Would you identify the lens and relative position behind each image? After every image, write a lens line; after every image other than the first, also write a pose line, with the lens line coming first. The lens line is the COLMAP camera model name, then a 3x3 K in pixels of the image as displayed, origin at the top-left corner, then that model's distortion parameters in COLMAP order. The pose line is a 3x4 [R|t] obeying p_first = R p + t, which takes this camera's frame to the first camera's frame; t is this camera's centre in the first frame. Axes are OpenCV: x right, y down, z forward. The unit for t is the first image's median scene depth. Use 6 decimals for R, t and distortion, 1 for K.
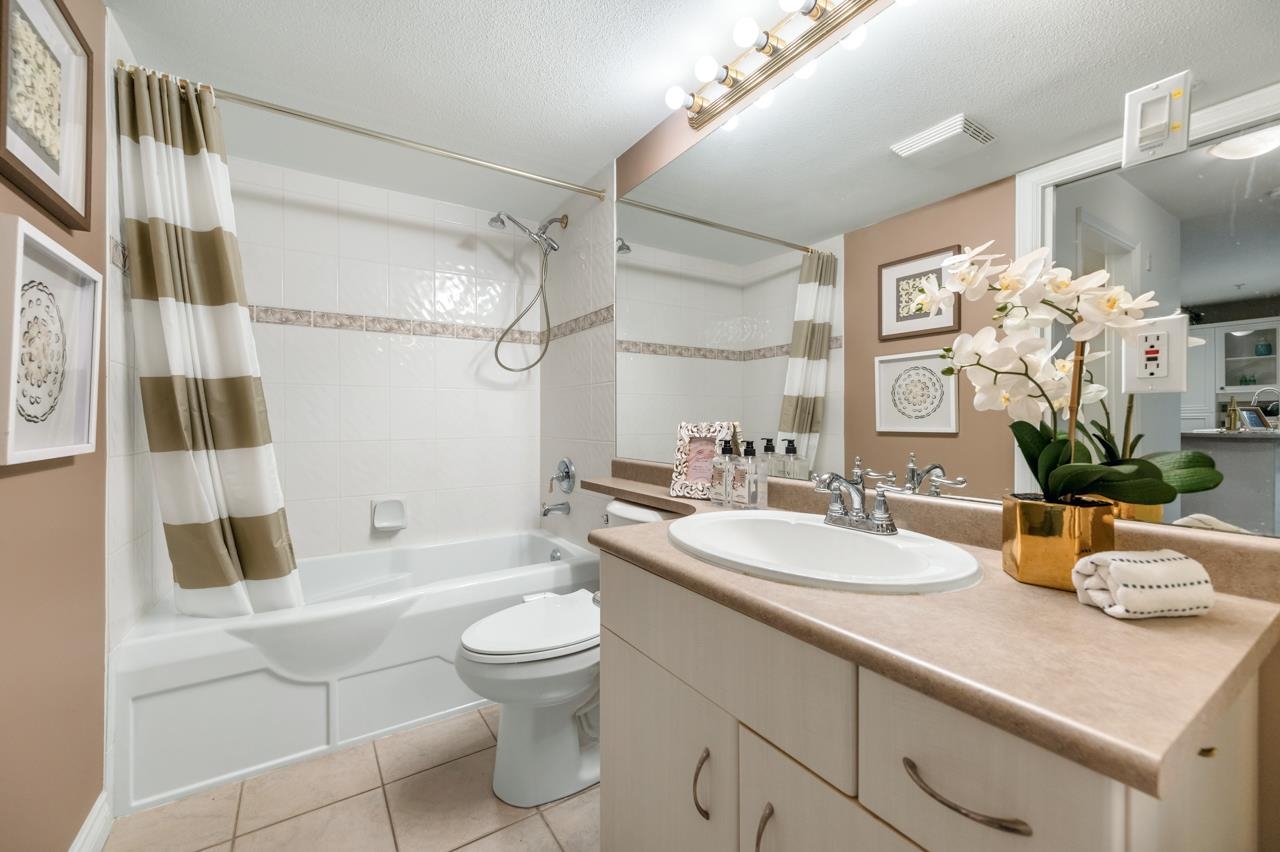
lens RADIAL K [[510.0, 0, 647.6], [0, 510.0, 421.9], [0, 0, 1]] dist [0.000369, -0.000107]
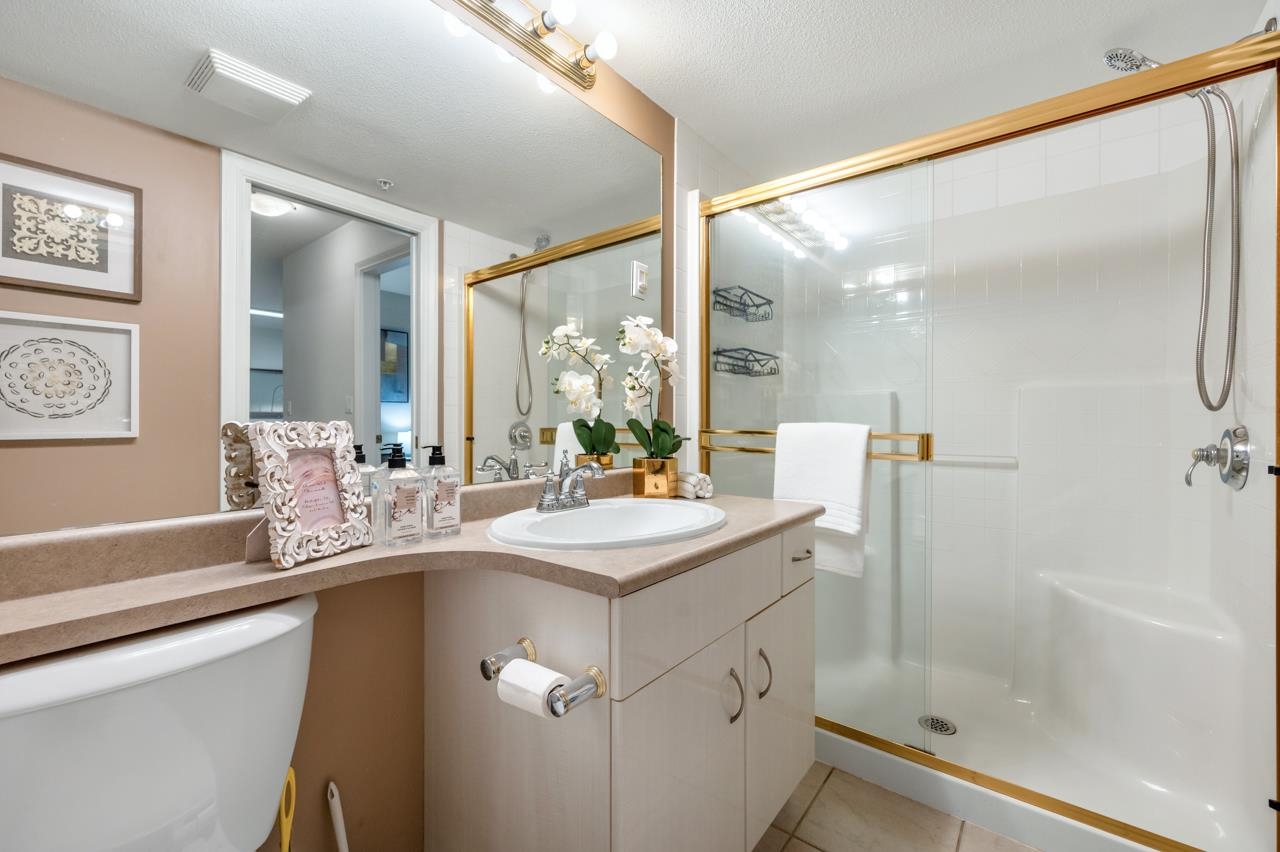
lens RADIAL K [[510.0, 0, 647.6], [0, 510.0, 421.9], [0, 0, 1]] dist [0.000369, -0.000107]
pose [[-0.298971, -0.001628, 0.954261, -0.352339], [0.007592, 0.999963, 0.004085, 0.001106], [-0.954232, 0.008467, -0.298948, 0.529071]]
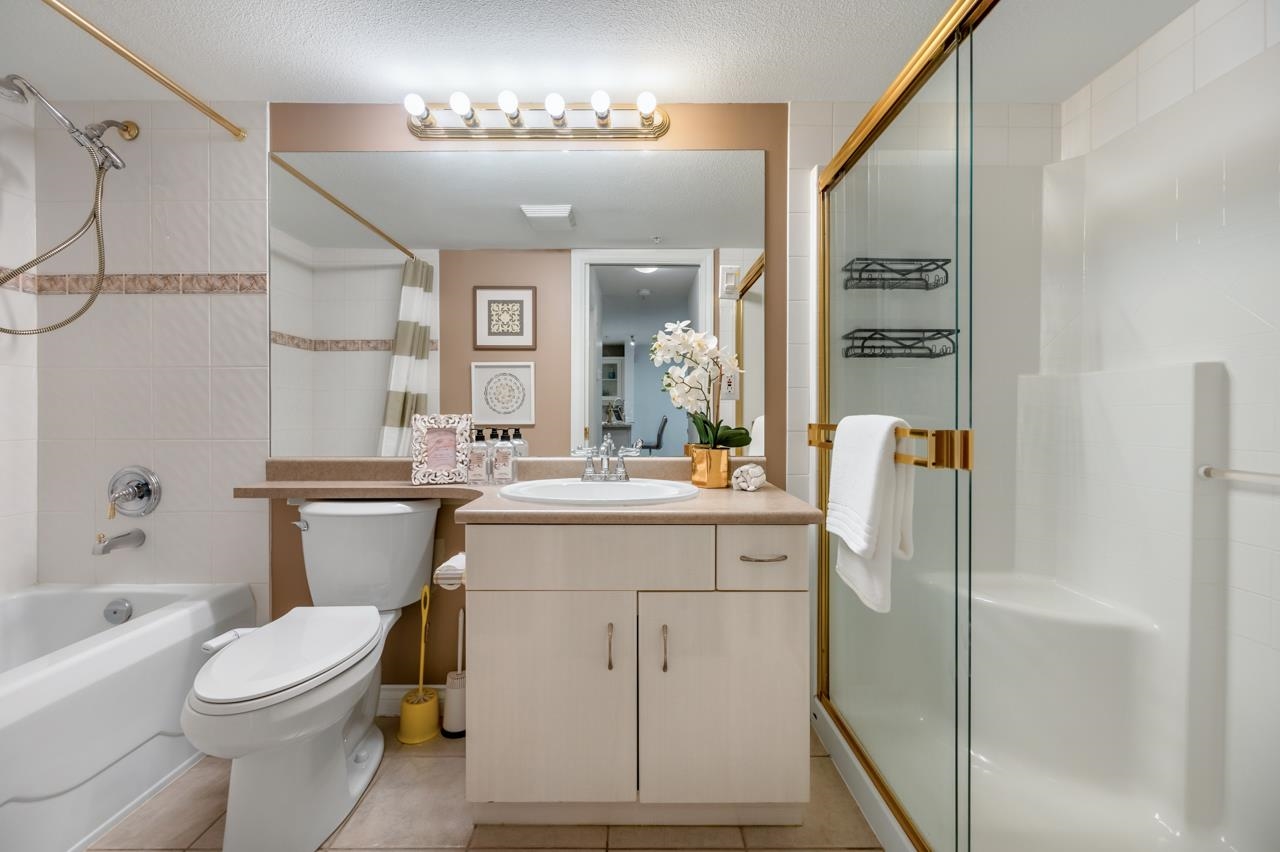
lens RADIAL K [[496.9, 0, 647.1], [0, 496.9, 420.5], [0, 0, 1]] dist [0.000463, -0.000016]
pose [[0.543734, -0.006197, 0.839235, -0.357201], [0.006255, 0.999975, 0.003331, 0.008593], [-0.839234, 0.003438, 0.543759, 0.030687]]
